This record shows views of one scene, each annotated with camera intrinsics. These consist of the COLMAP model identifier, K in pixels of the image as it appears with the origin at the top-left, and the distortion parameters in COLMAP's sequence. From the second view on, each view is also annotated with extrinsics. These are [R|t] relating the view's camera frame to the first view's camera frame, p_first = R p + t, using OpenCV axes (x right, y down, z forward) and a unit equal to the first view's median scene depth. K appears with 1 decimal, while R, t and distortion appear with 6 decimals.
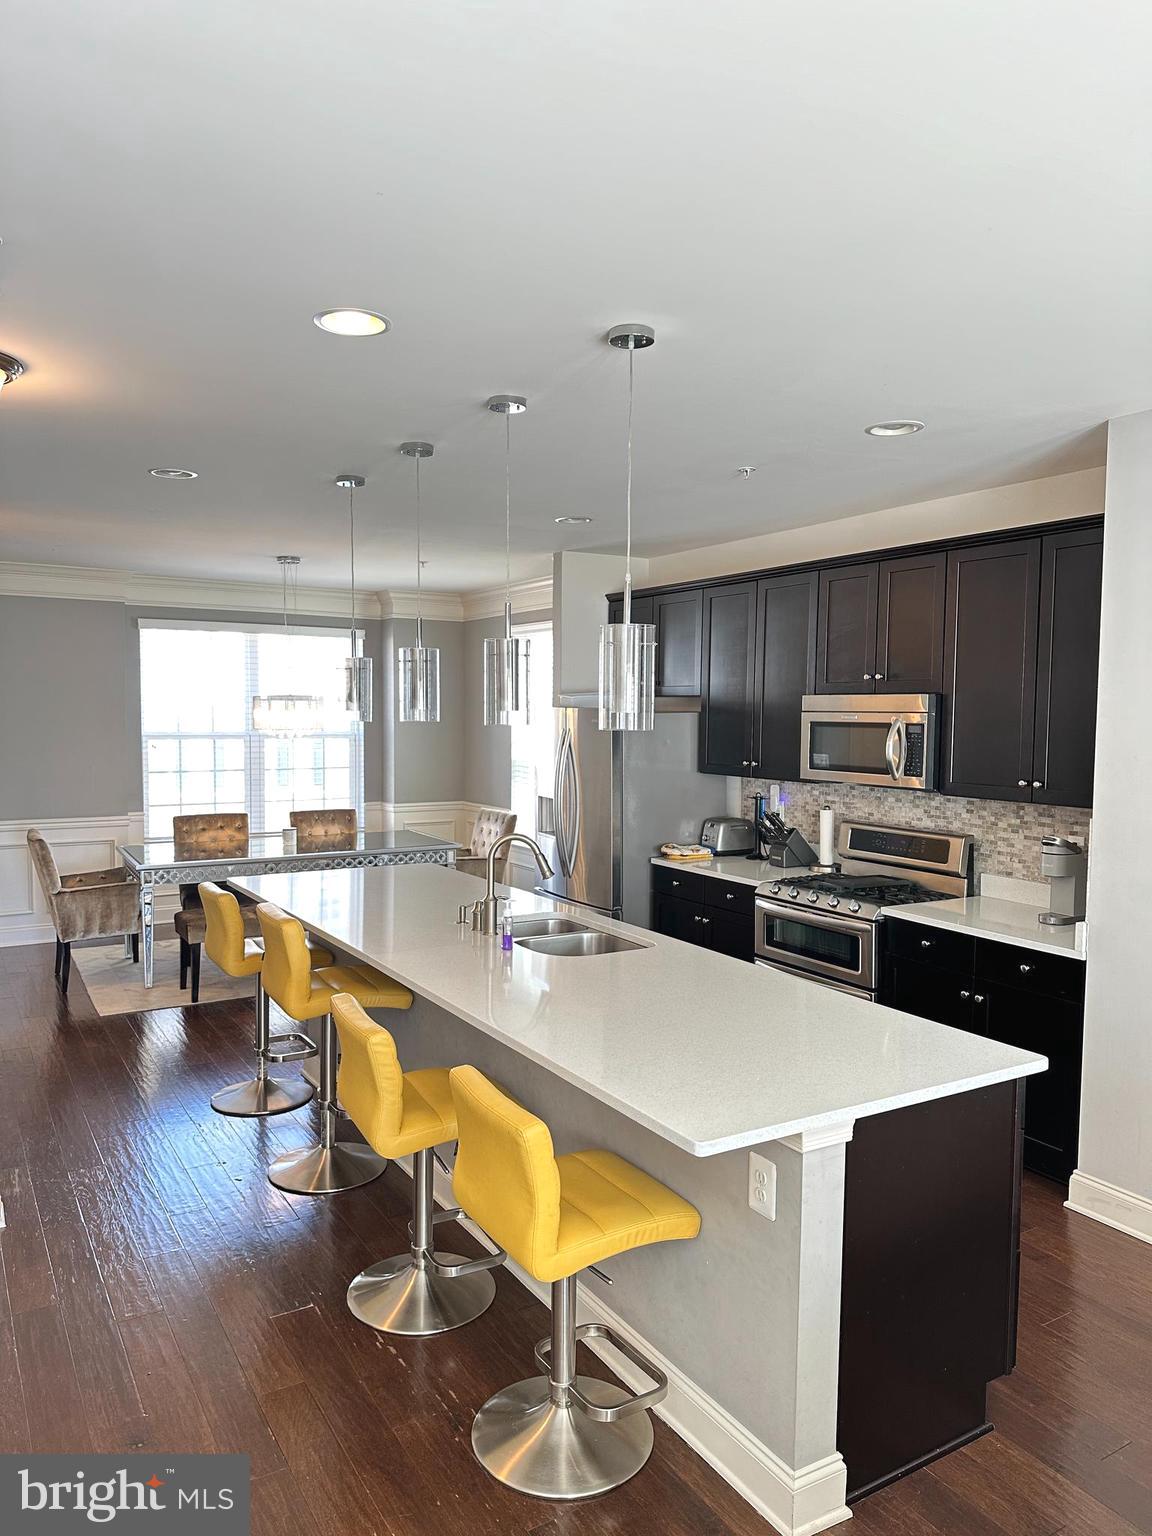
lens RADIAL K [[1083.8, 0, 574.8], [0, 1083.8, 776.2], [0, 0, 1]] dist [0.073603, -0.111235]
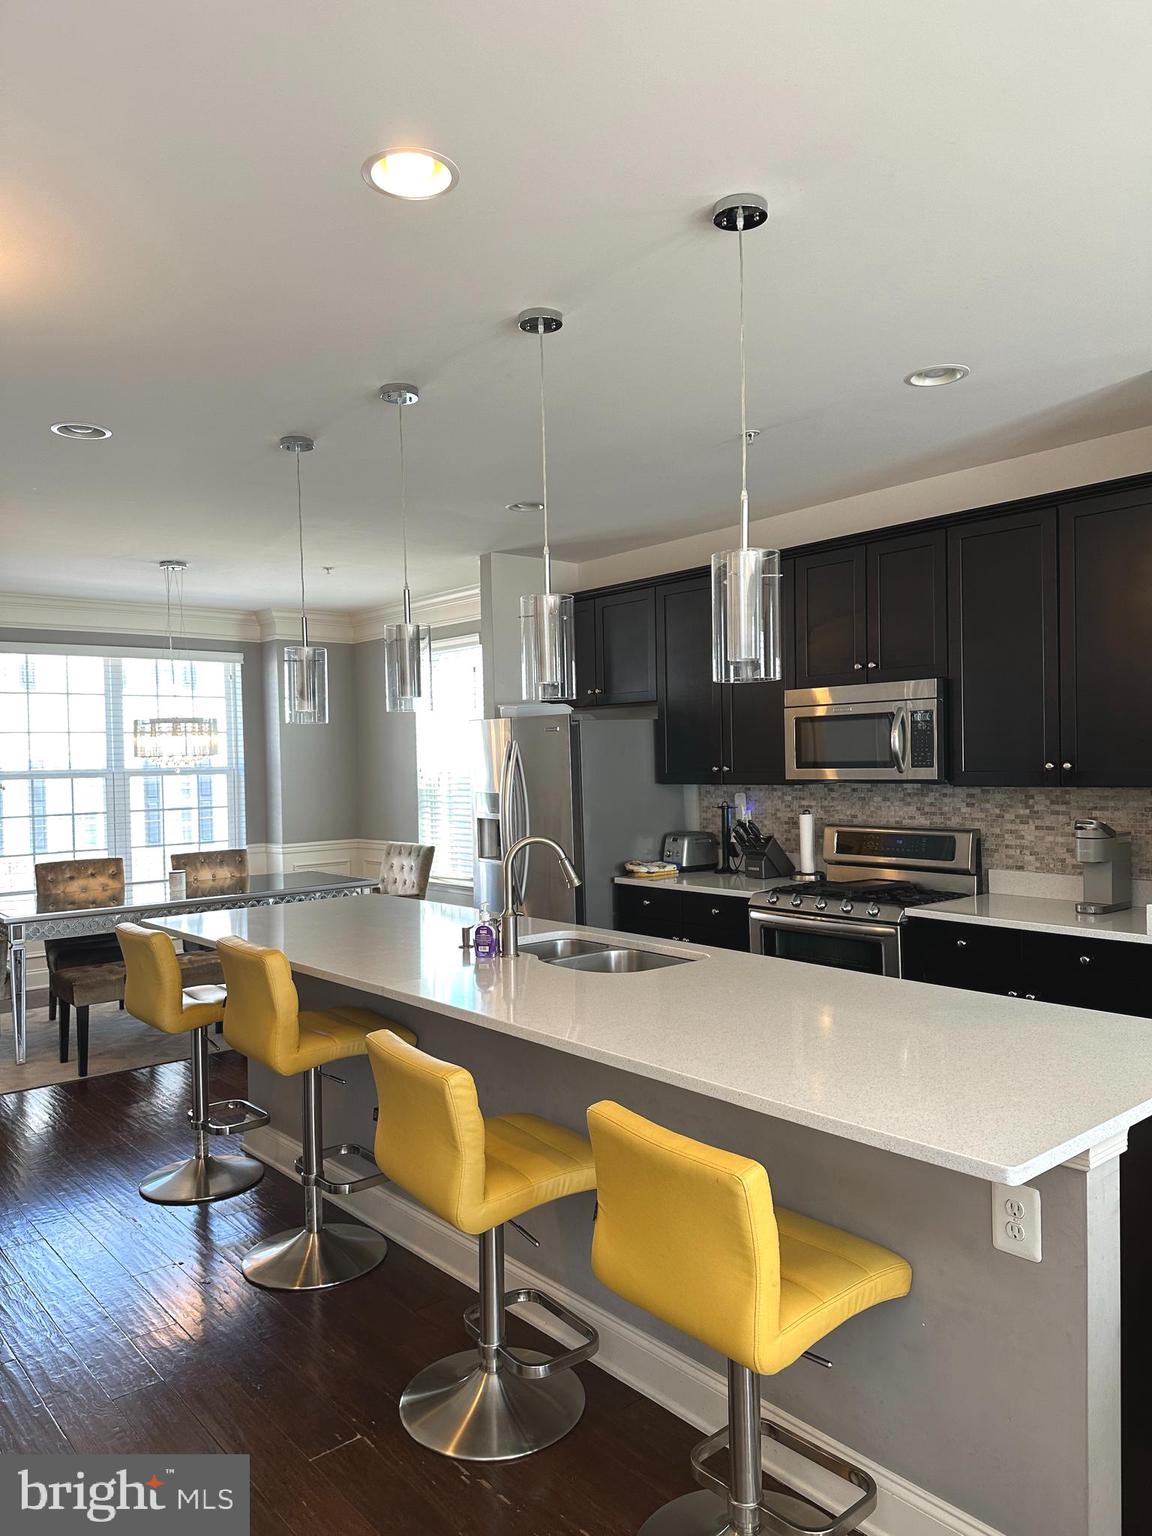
lens RADIAL K [[1083.8, 0, 574.8], [0, 1083.8, 776.2], [0, 0, 1]] dist [0.073603, -0.111235]
pose [[0.986666, -0.032216, 0.159540, -0.121235], [0.039886, 0.998185, -0.045111, 0.034661], [-0.157797, 0.050873, 0.986160, 0.113163]]
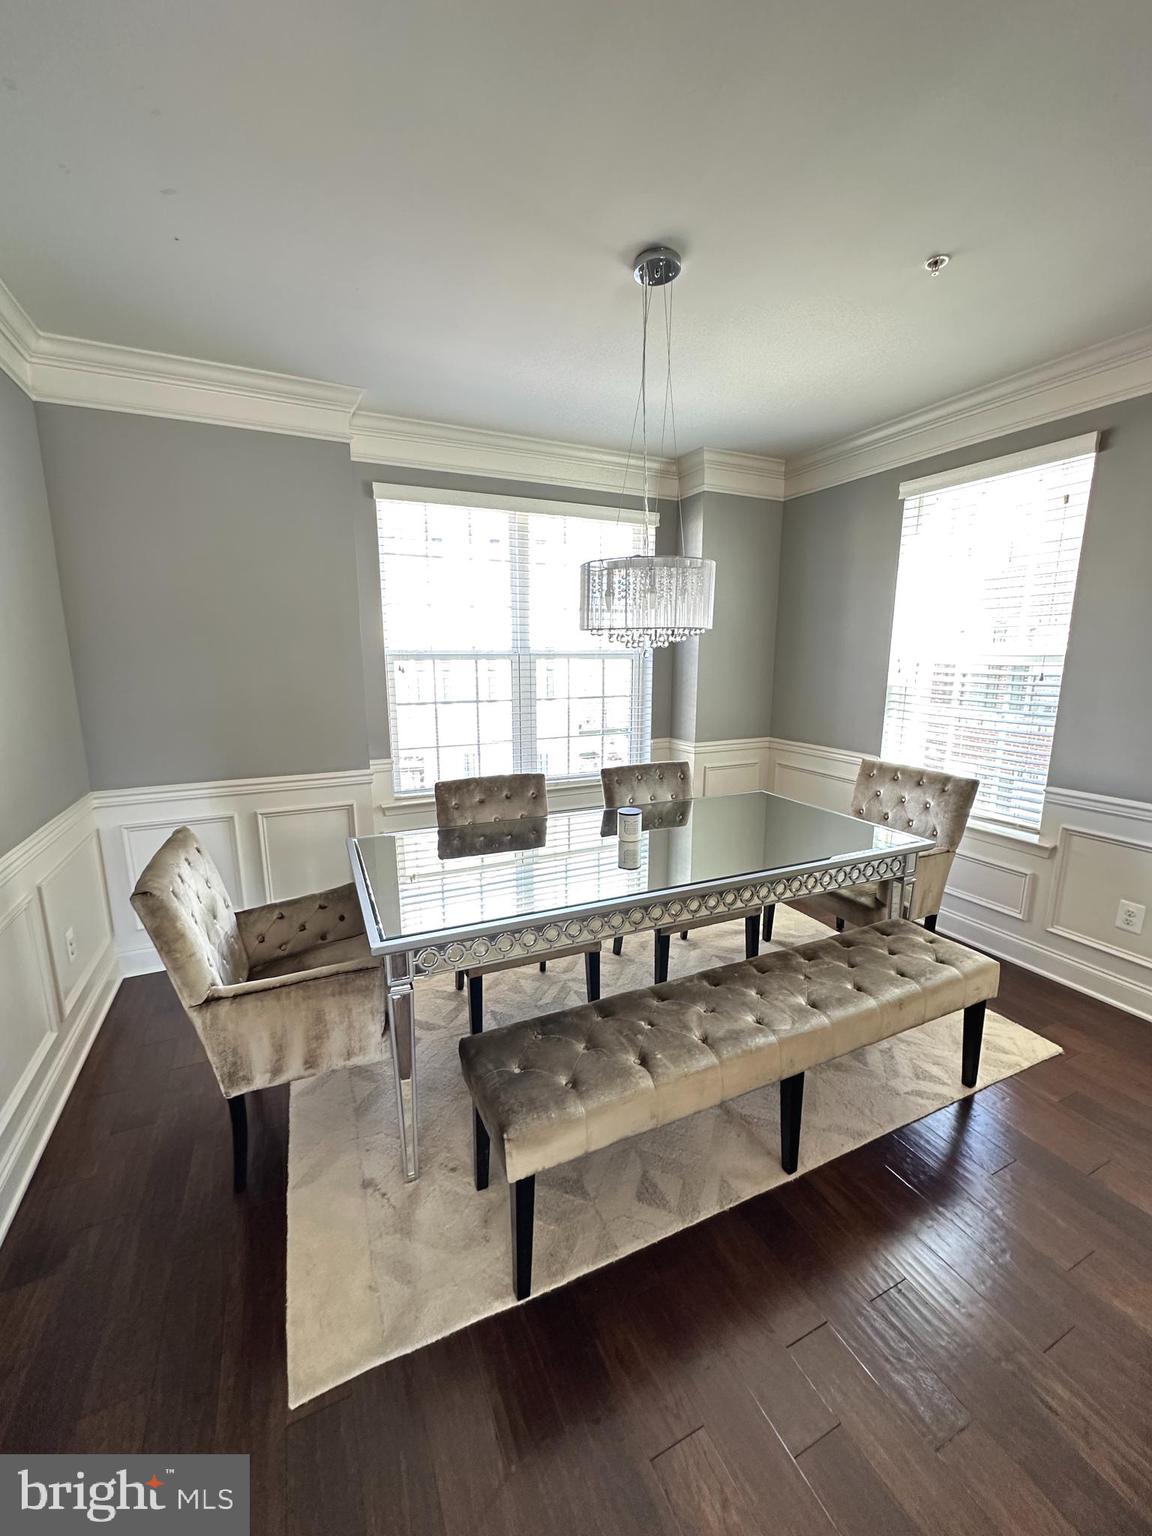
lens RADIAL K [[616.6, 0, 576.0], [0, 616.6, 768.0], [0, 0, 1]] dist [0.000087, -0.000048]
pose [[0.995687, 0.010041, -0.092232, -0.371334], [0.001601, 0.992119, 0.125291, -0.021359], [0.092763, -0.124899, 0.987824, 0.962119]]
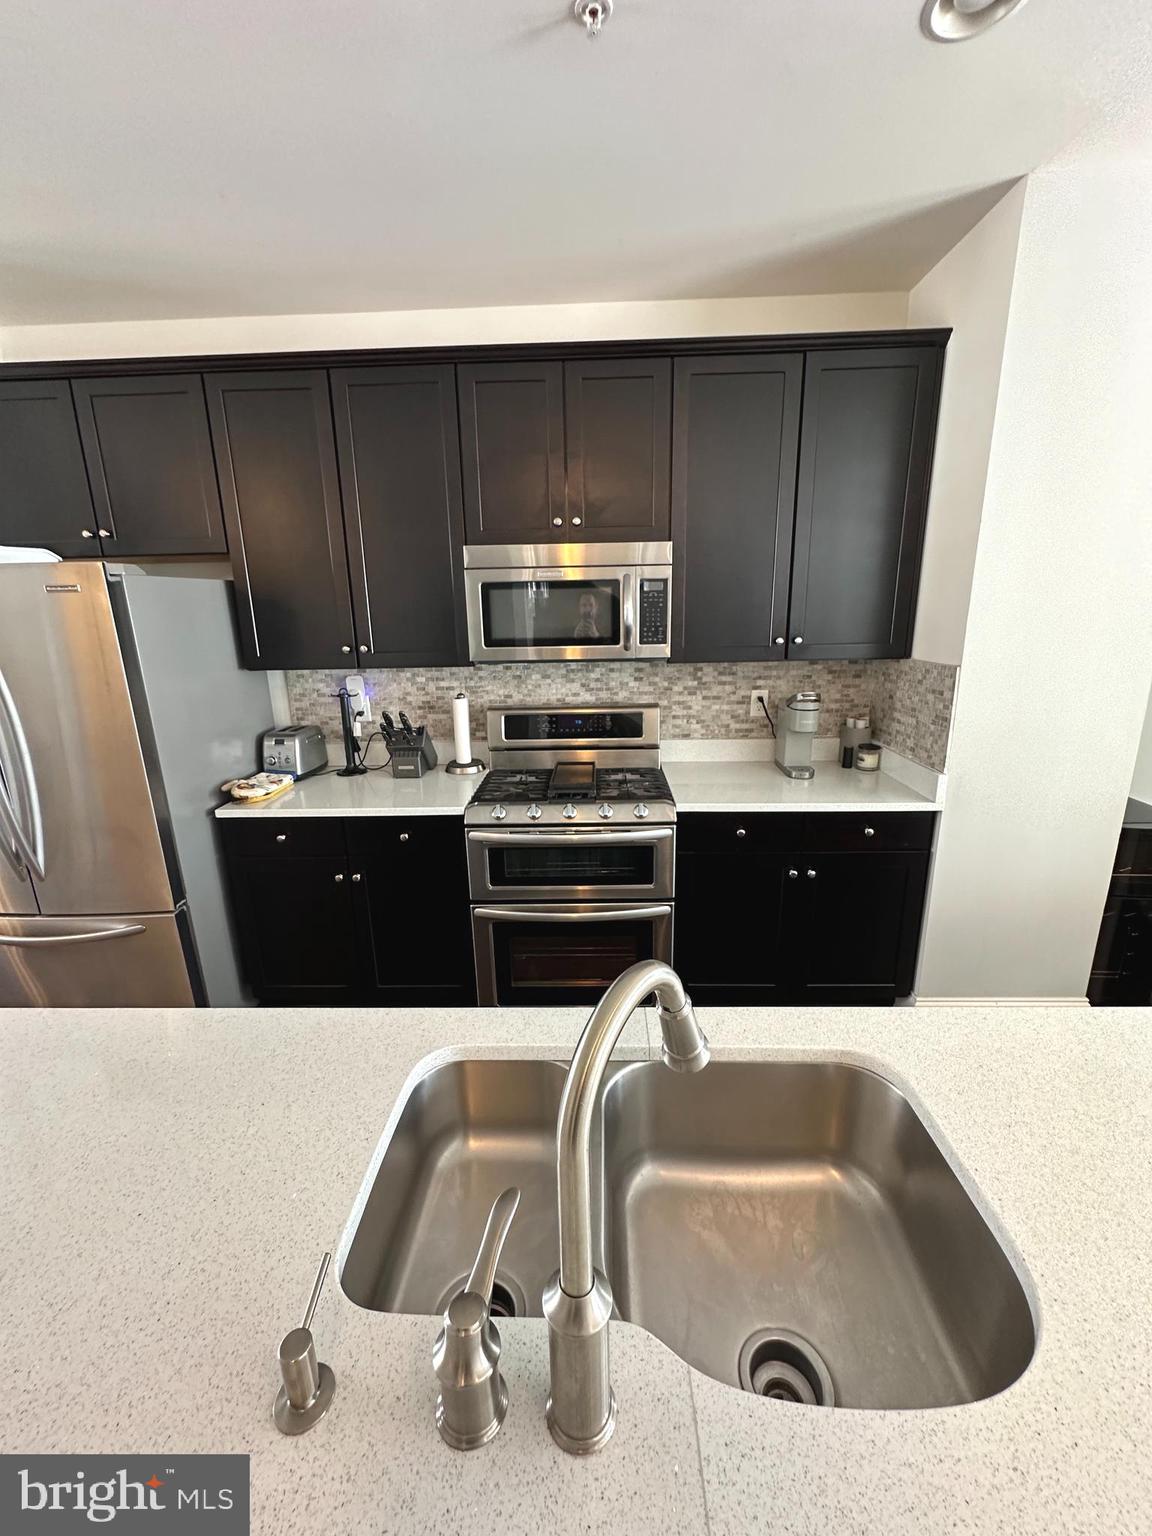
lens RADIAL K [[616.6, 0, 576.0], [0, 616.6, 768.0], [0, 0, 1]] dist [0.000087, -0.000048]
pose [[0.538796, -0.226295, 0.811474, -0.121366], [0.077678, 0.972488, 0.219621, -0.014473], [-0.838847, -0.055297, 0.541551, 0.712664]]
